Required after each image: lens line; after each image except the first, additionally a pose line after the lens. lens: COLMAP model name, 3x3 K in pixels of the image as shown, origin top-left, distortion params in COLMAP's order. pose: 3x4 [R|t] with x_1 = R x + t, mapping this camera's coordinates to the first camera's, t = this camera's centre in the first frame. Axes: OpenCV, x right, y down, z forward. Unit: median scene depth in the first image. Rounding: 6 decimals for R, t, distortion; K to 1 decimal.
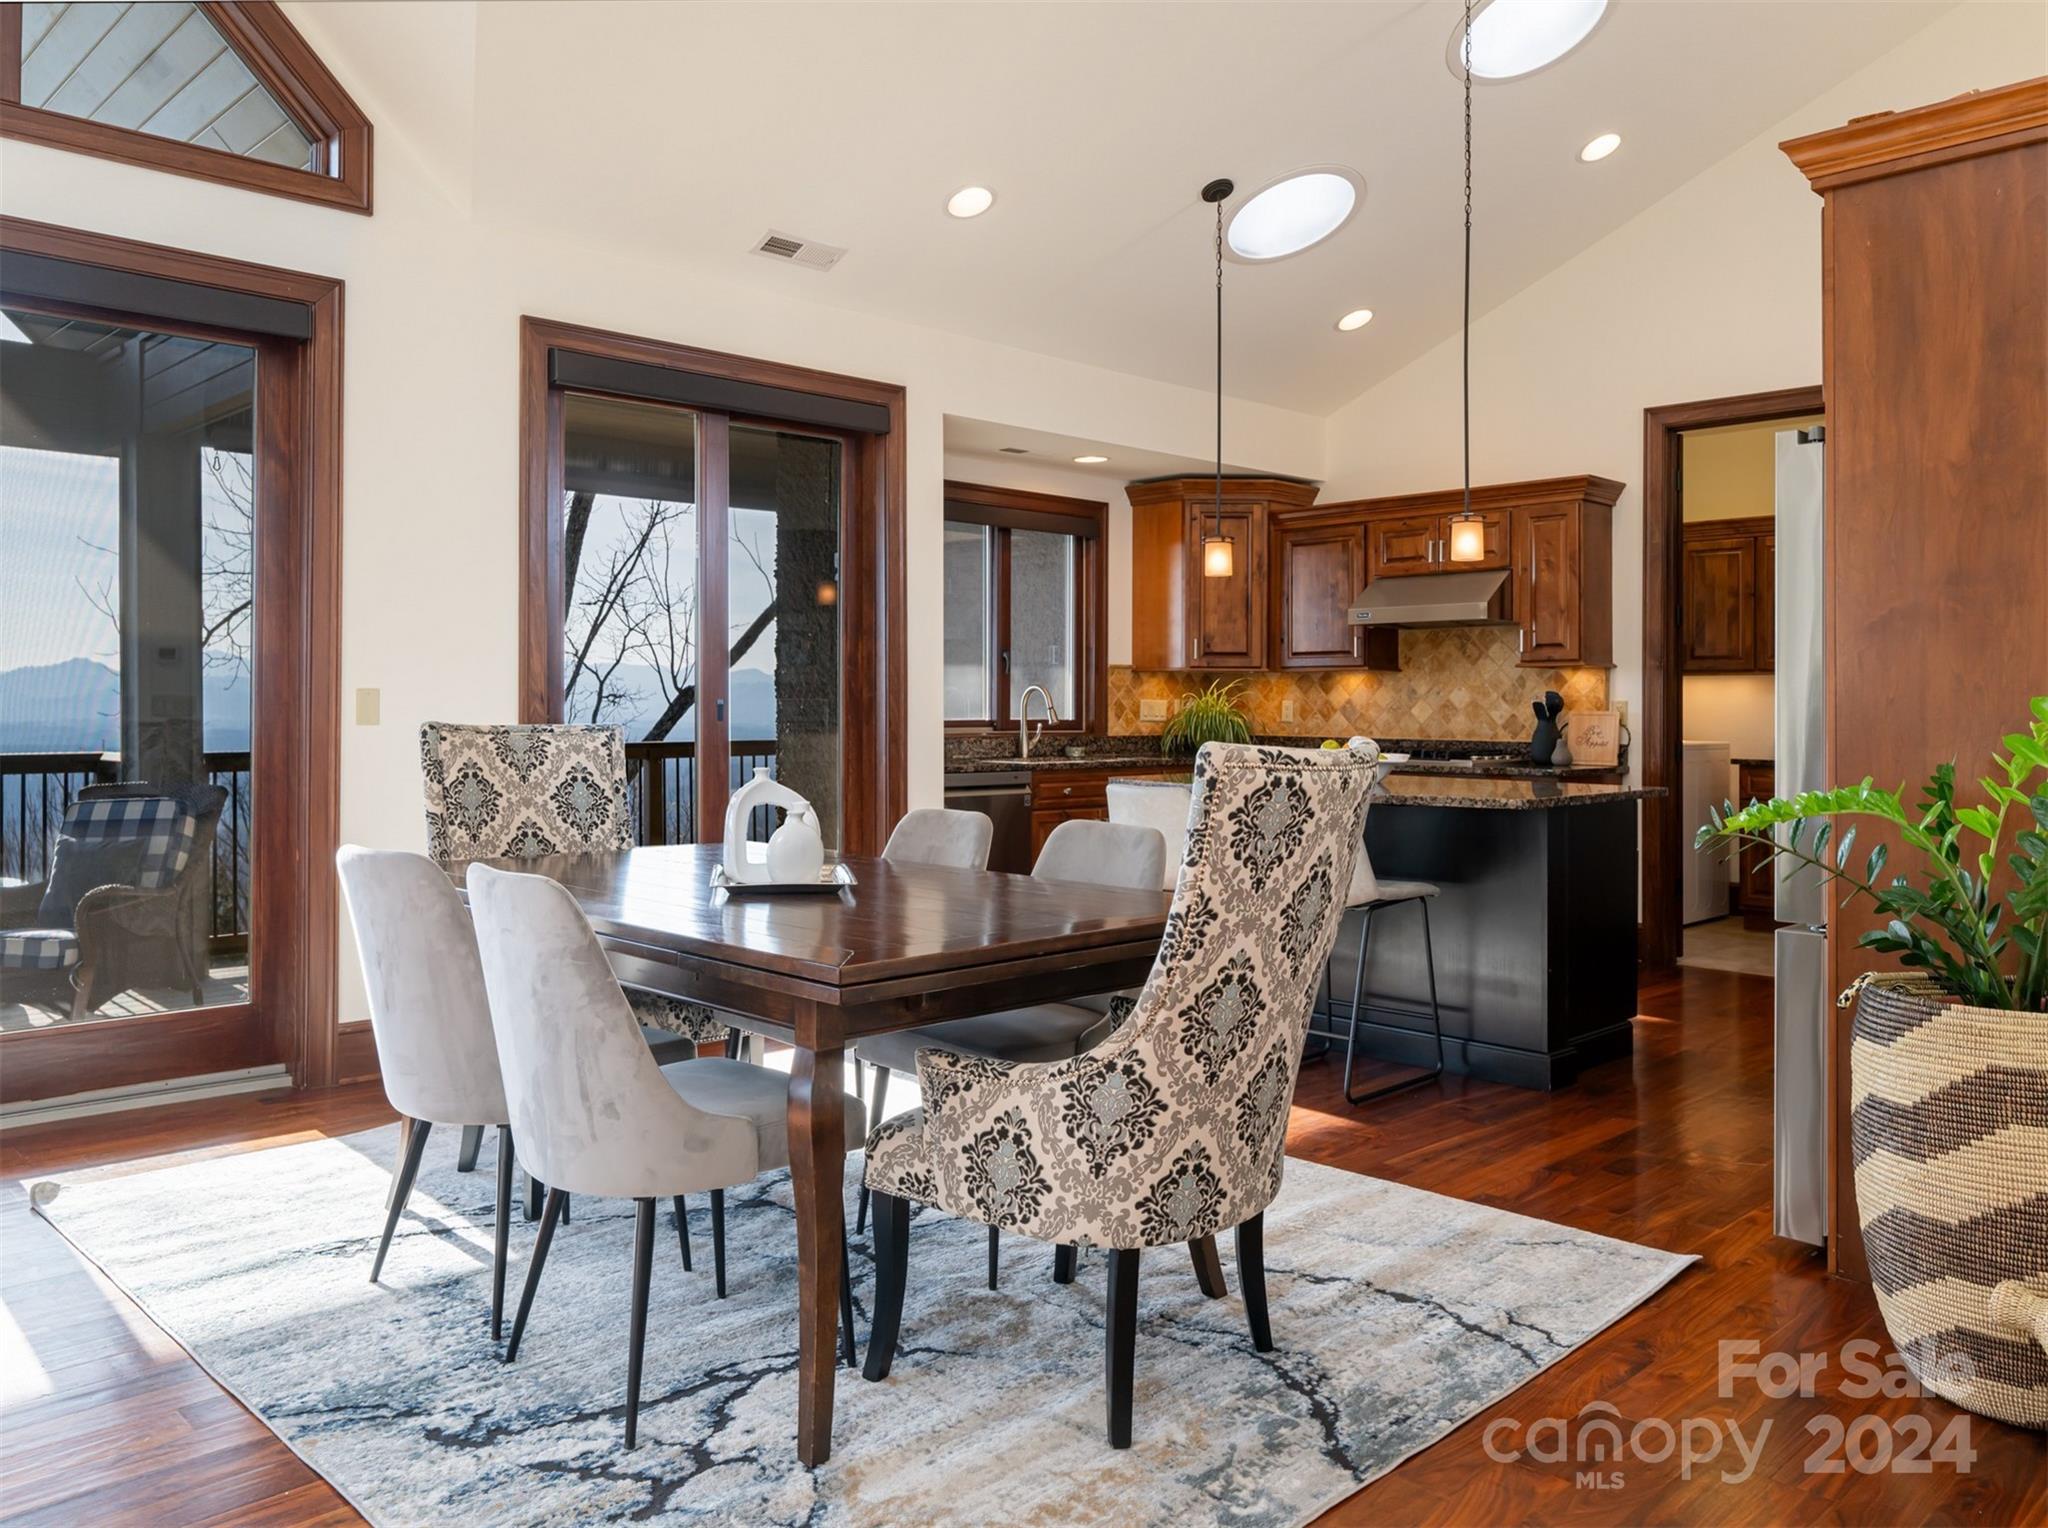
lens RADIAL K [[1540.9, 0, 1089.0], [0, 1540.9, 699.6], [0, 0, 1]] dist [0.002229, -0.001670]
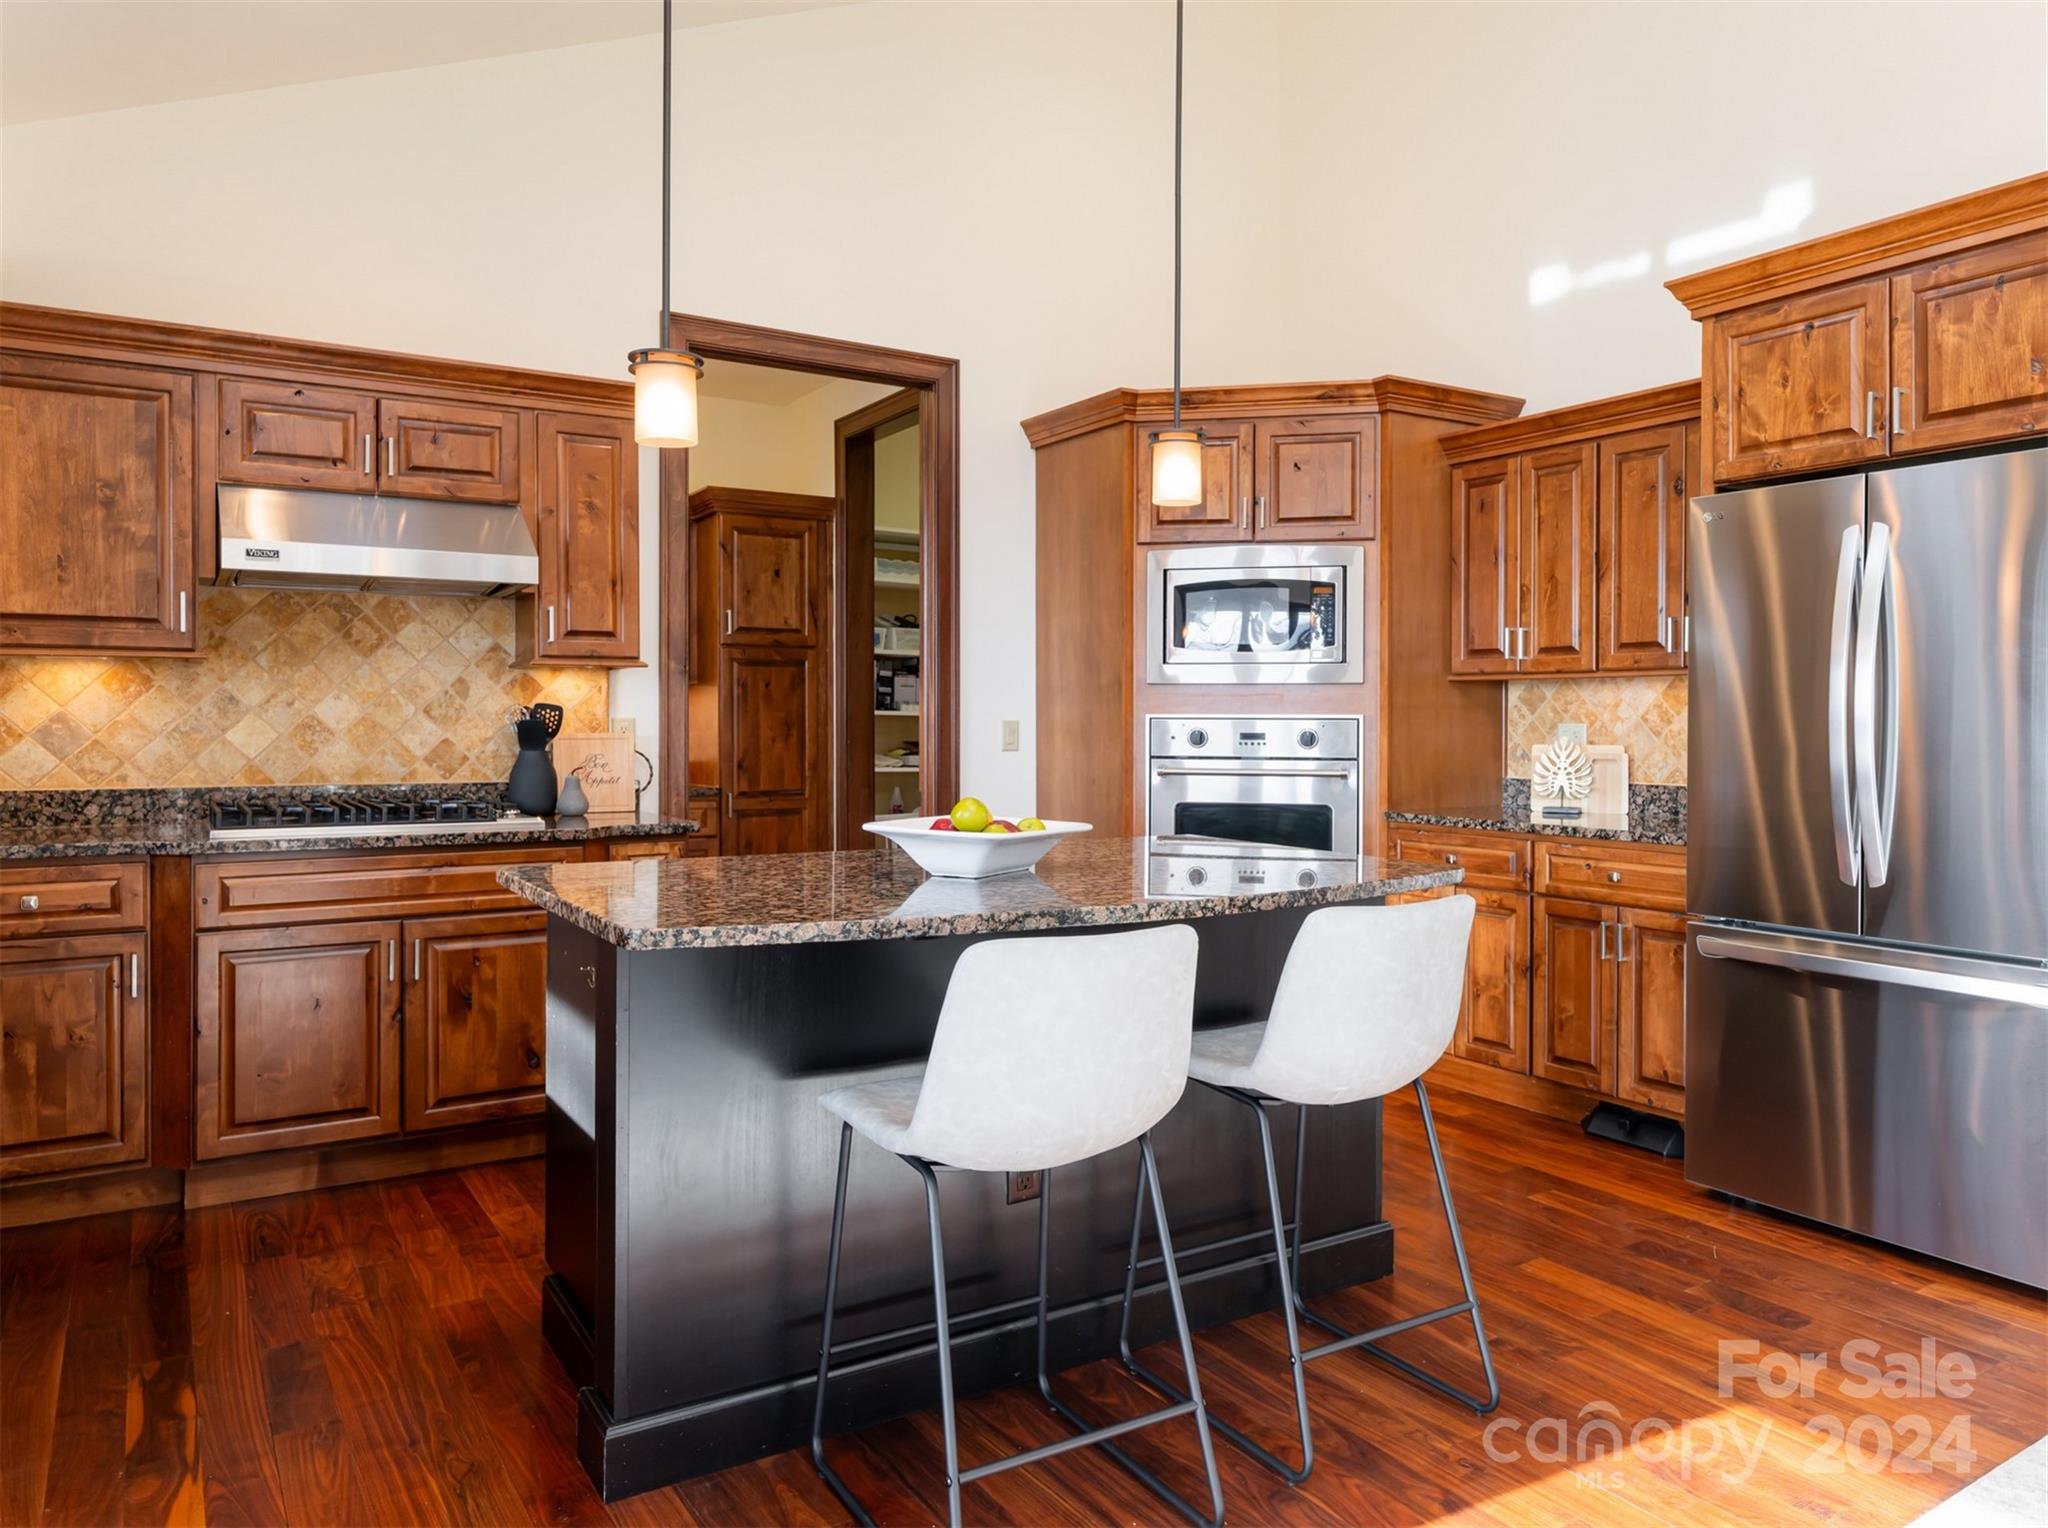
lens RADIAL K [[1359.0, 0, 1002.8], [0, 1359.0, 705.5], [0, 0, 1]] dist [-0.002196, 0.000523]
pose [[0.242721, -0.002295, 0.970094, -0.197920], [-0.012963, 0.999900, 0.005608, -0.009819], [-0.970010, -0.013936, 0.242667, 0.635432]]
